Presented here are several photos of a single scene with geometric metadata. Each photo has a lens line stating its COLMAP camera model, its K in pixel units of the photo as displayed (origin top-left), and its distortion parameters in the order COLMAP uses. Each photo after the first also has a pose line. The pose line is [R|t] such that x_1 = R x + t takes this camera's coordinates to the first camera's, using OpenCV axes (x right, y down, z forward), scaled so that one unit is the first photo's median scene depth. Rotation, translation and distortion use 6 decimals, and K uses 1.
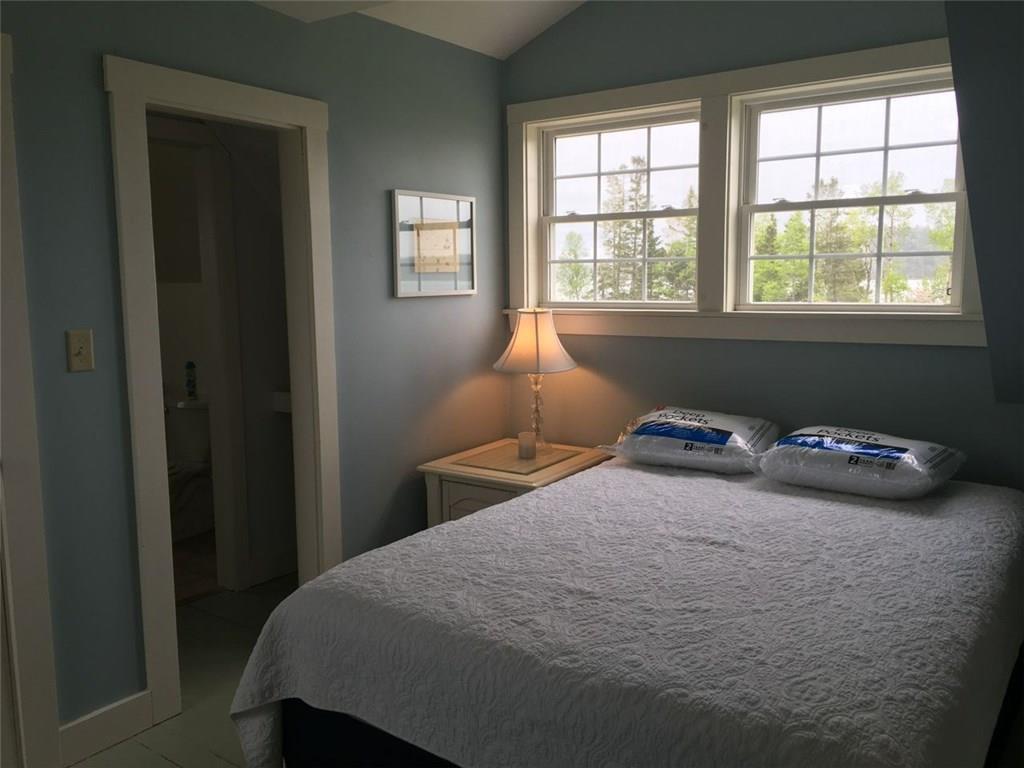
lens RADIAL K [[865.0, 0, 512.0], [0, 865.0, 384.0], [0, 0, 1]] dist [0.047489, -0.007511]
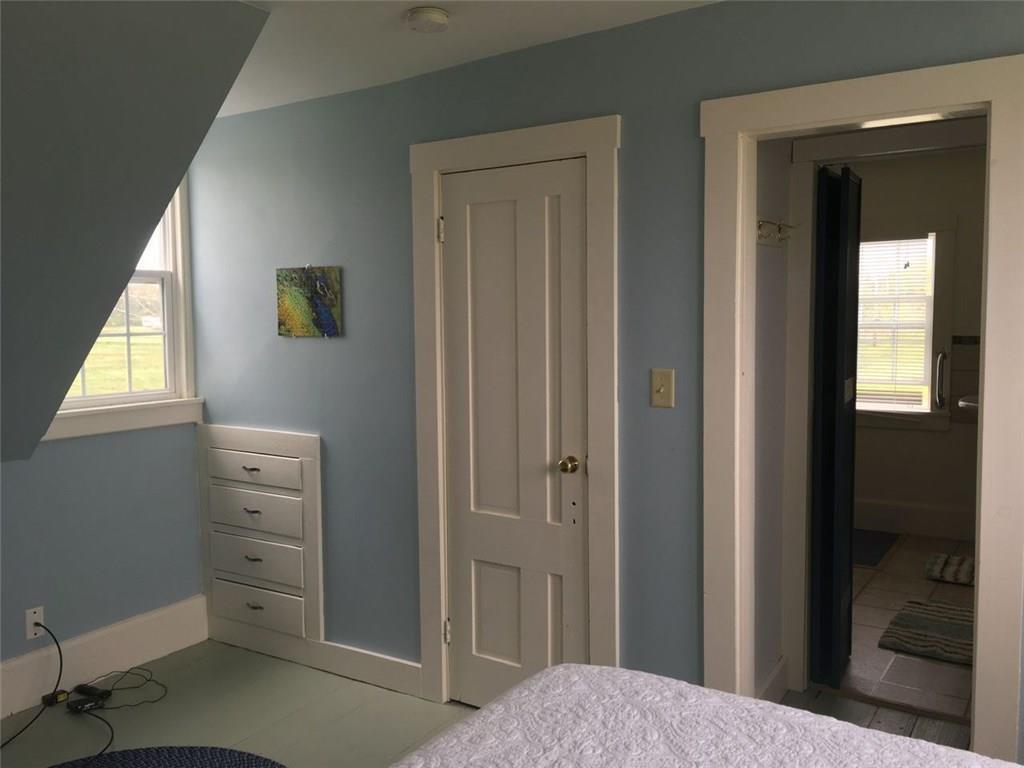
lens RADIAL K [[865.0, 0, 512.0], [0, 865.0, 384.0], [0, 0, 1]] dist [0.047489, -0.007511]
pose [[0.036023, 0.084206, -0.995797, 0.557579], [-0.120964, 0.989485, 0.079296, -0.105905], [0.992003, 0.117599, 0.045830, 0.774444]]
